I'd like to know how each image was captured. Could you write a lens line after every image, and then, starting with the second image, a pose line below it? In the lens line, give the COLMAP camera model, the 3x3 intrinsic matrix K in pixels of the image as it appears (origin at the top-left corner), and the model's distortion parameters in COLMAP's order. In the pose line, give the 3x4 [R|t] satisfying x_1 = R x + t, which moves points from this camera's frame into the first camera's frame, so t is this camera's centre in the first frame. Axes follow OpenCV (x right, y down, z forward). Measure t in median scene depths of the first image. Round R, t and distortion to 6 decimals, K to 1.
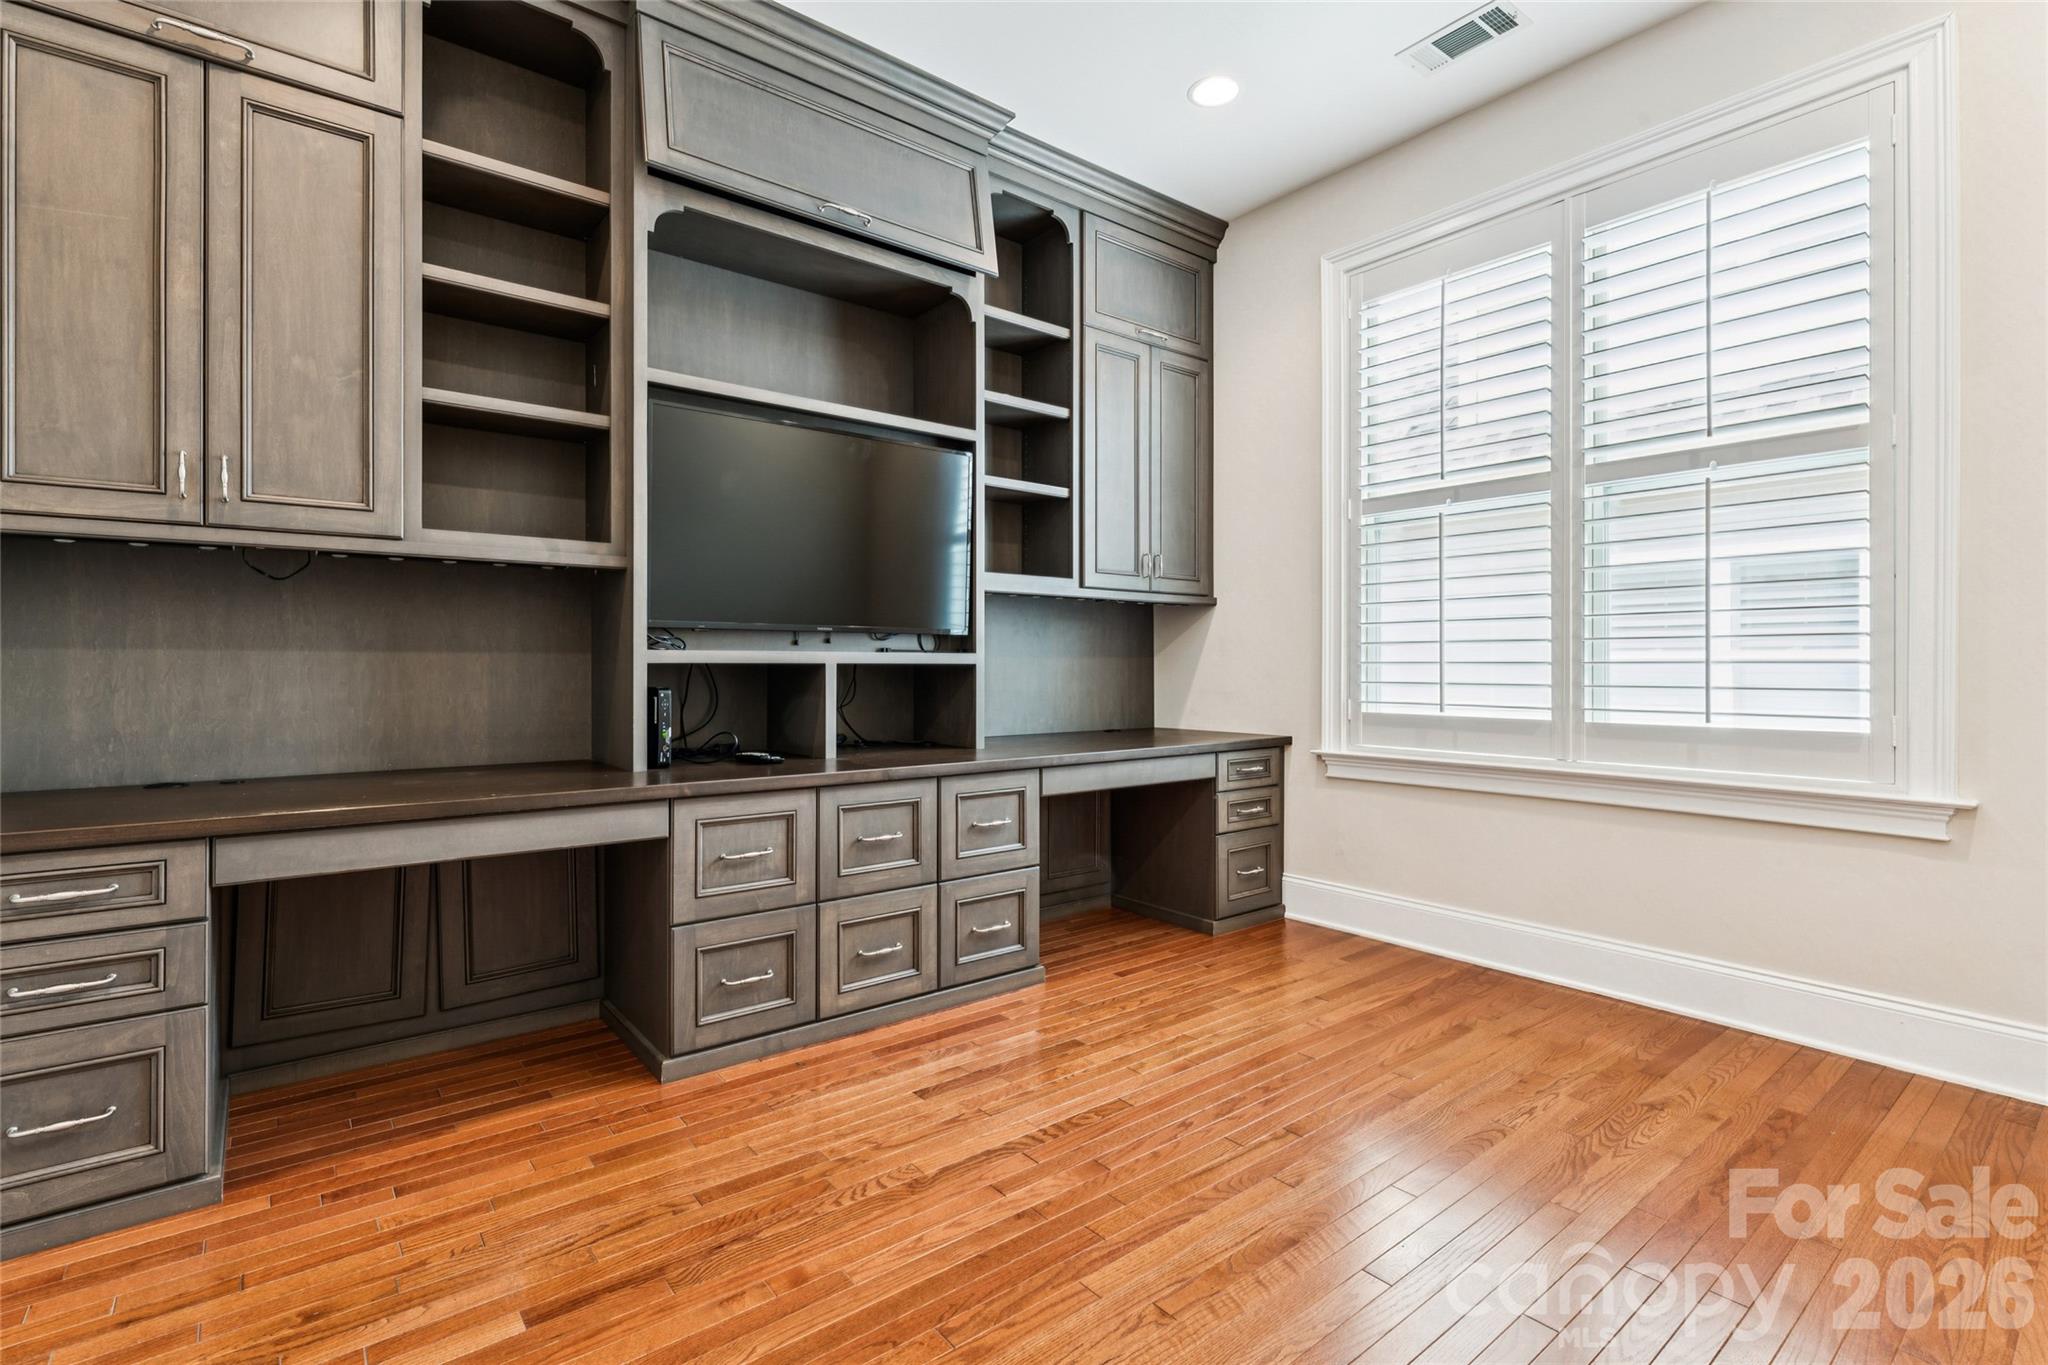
lens RADIAL K [[958.0, 0, 1028.5], [0, 958.0, 663.2], [0, 0, 1]] dist [0.002506, 0.000695]
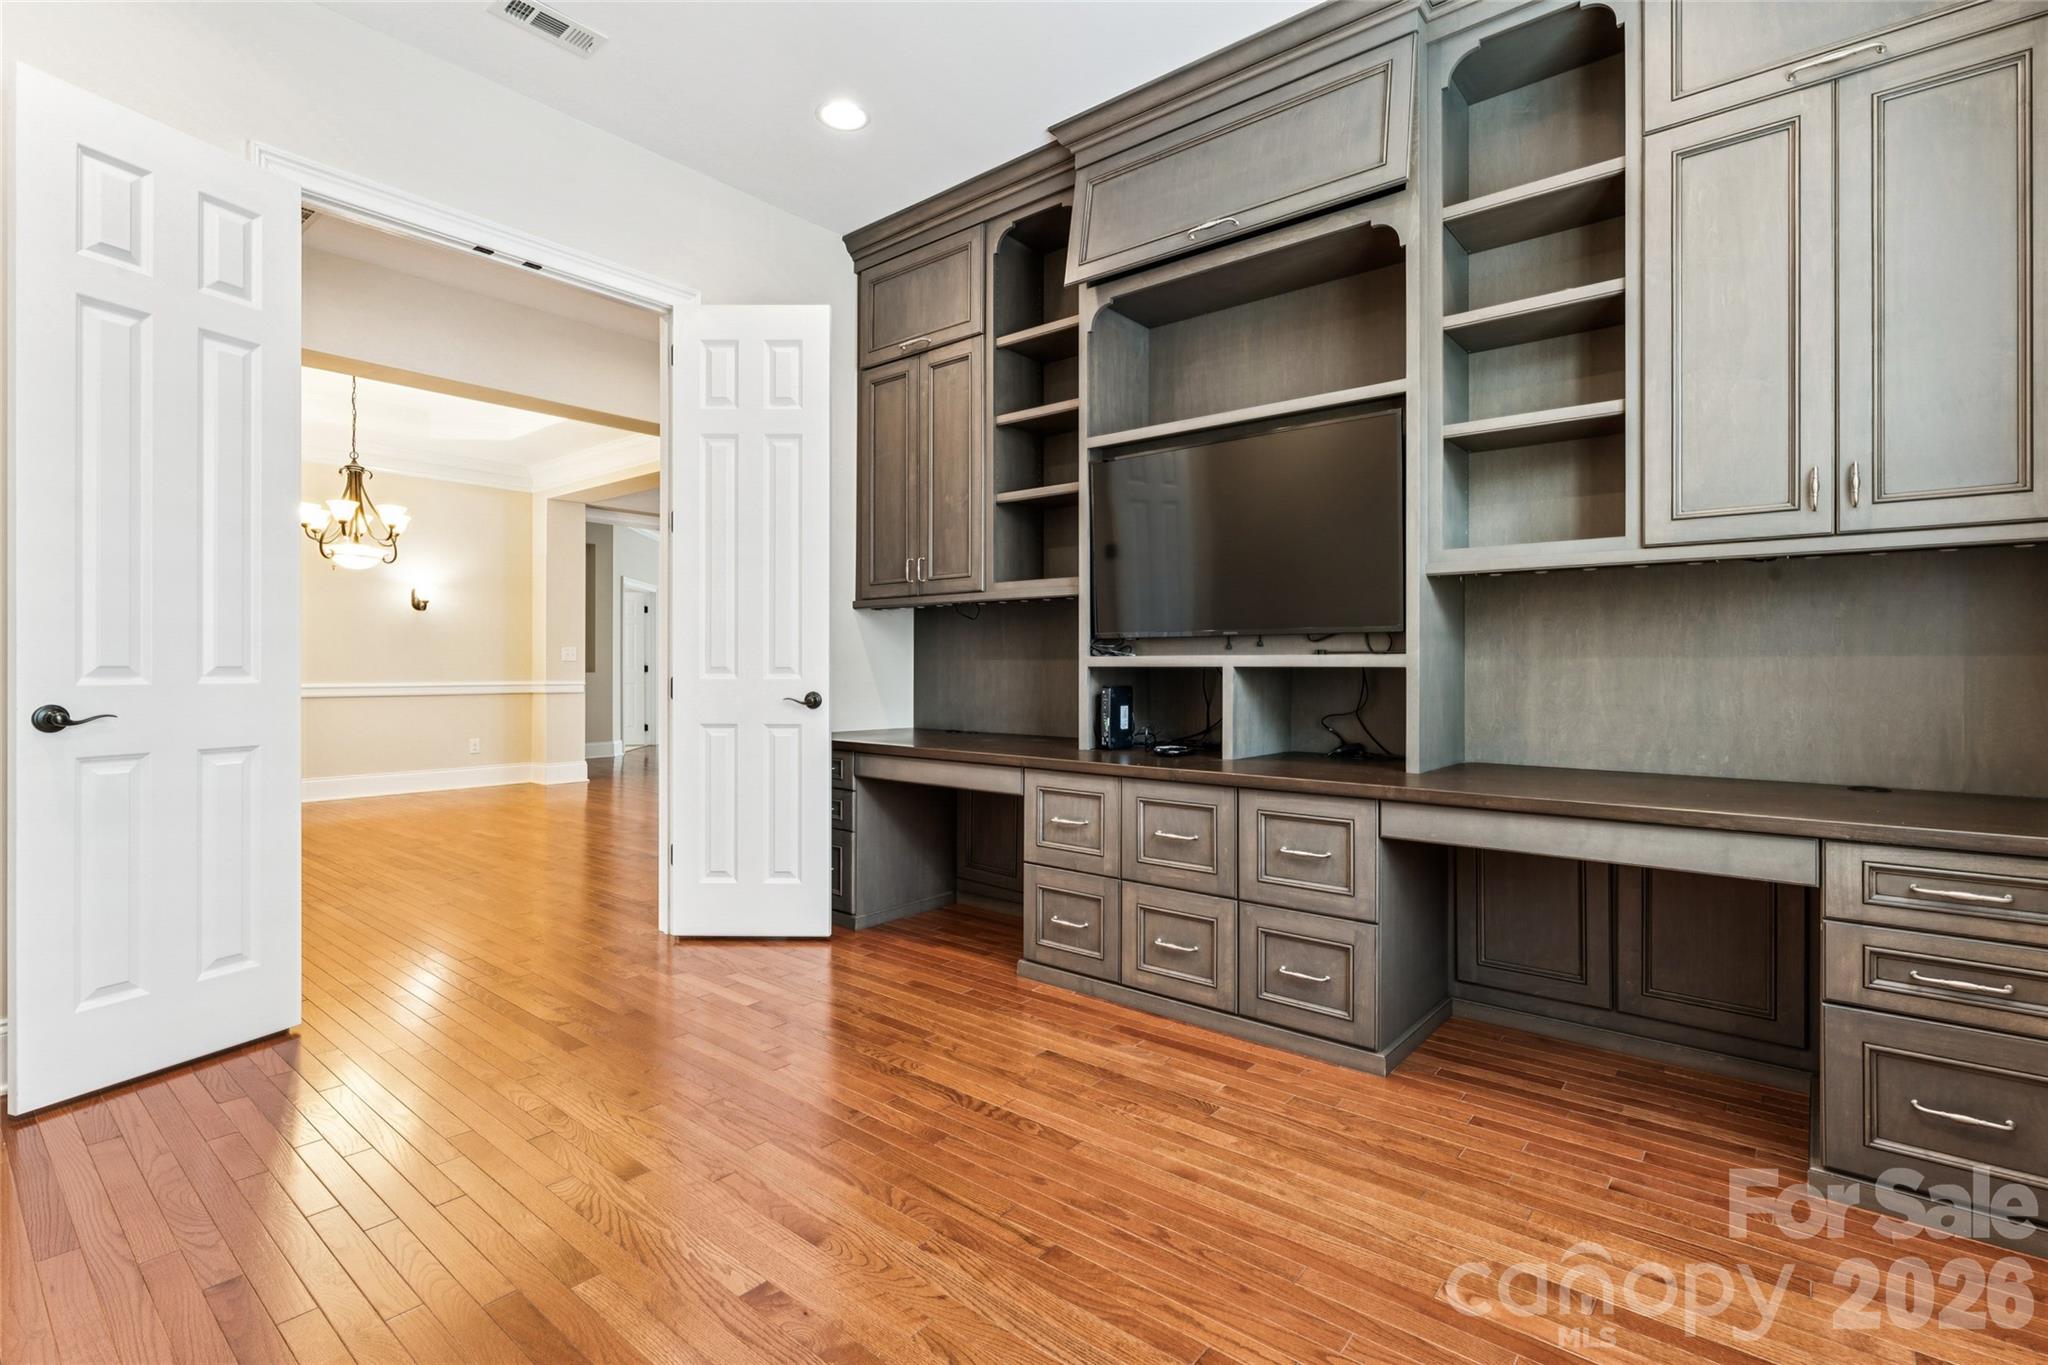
lens RADIAL K [[950.7, 0, 1017.3], [0, 950.7, 668.9], [0, 0, 1]] dist [-0.004411, -0.000146]
pose [[0.191702, 0.002169, -0.981451, 0.825017], [0.000394, 0.999997, 0.002287, 0.000075], [0.981453, -0.000825, 0.191701, 0.647742]]
